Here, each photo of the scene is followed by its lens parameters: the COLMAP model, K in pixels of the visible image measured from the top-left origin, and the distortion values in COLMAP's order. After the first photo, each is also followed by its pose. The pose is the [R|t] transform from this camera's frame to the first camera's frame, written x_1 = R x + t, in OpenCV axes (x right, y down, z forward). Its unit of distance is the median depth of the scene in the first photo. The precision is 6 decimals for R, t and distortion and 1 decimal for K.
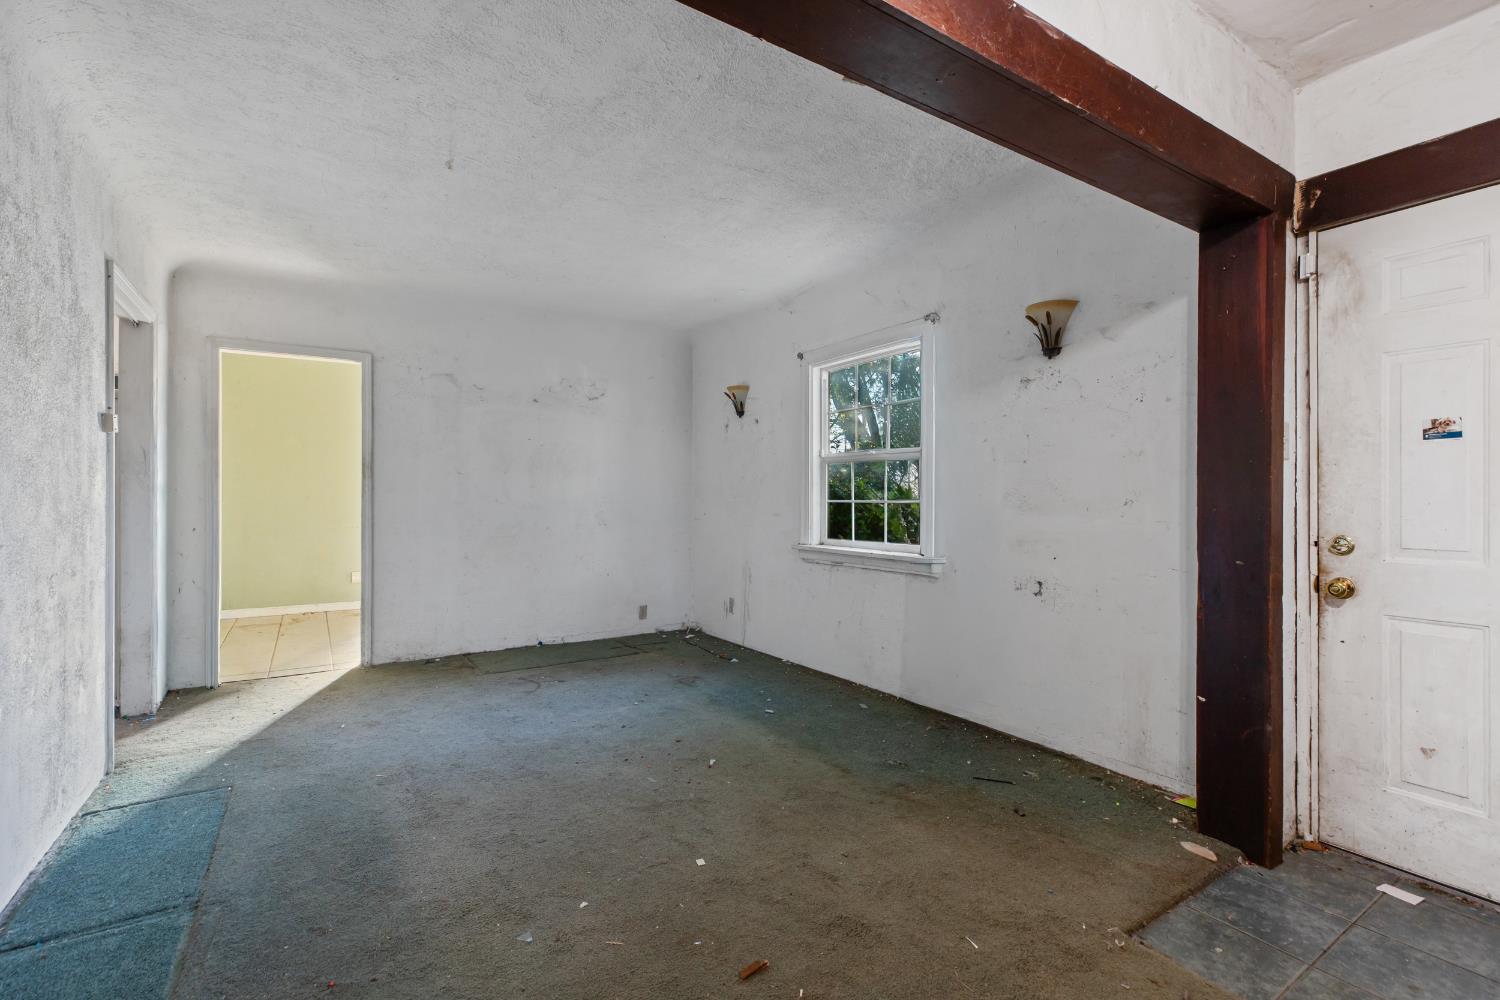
lens RADIAL K [[673.6, 0, 755.5], [0, 673.6, 499.6], [0, 0, 1]] dist [-0.000218, -0.000127]
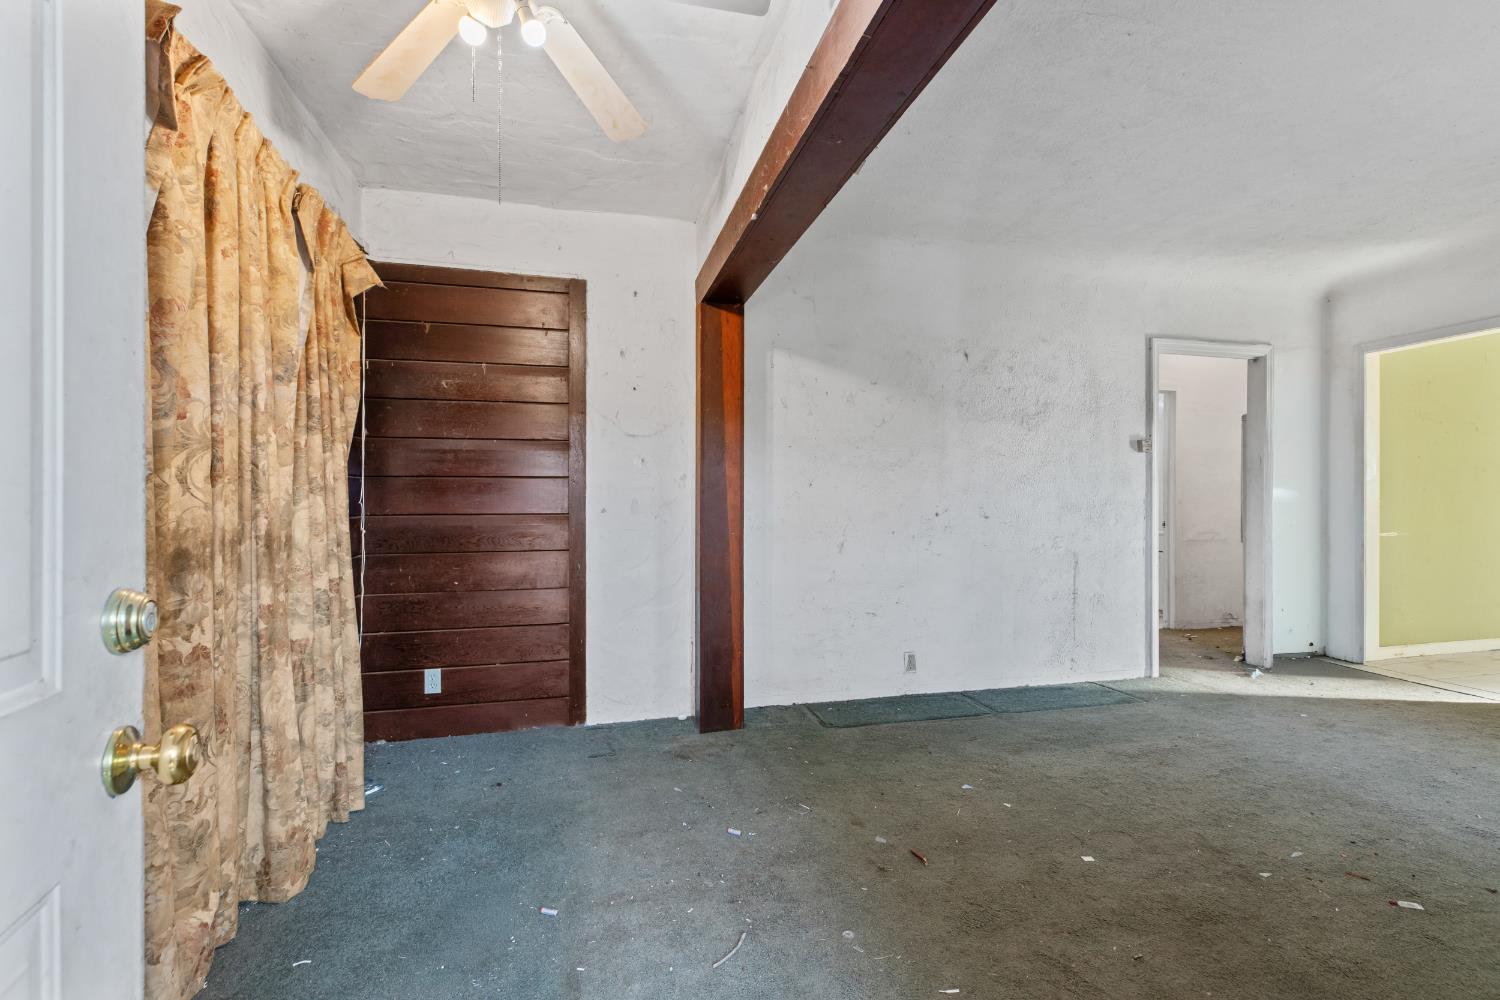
lens RADIAL K [[673.6, 0, 755.1], [0, 673.6, 500.7], [0, 0, 1]] dist [-0.000218, -0.000127]
pose [[-0.322697, -0.000208, -0.946502, 0.837008], [-0.001347, 0.999999, 0.000240, 0.011480], [0.946501, 0.001353, -0.322697, 0.708995]]
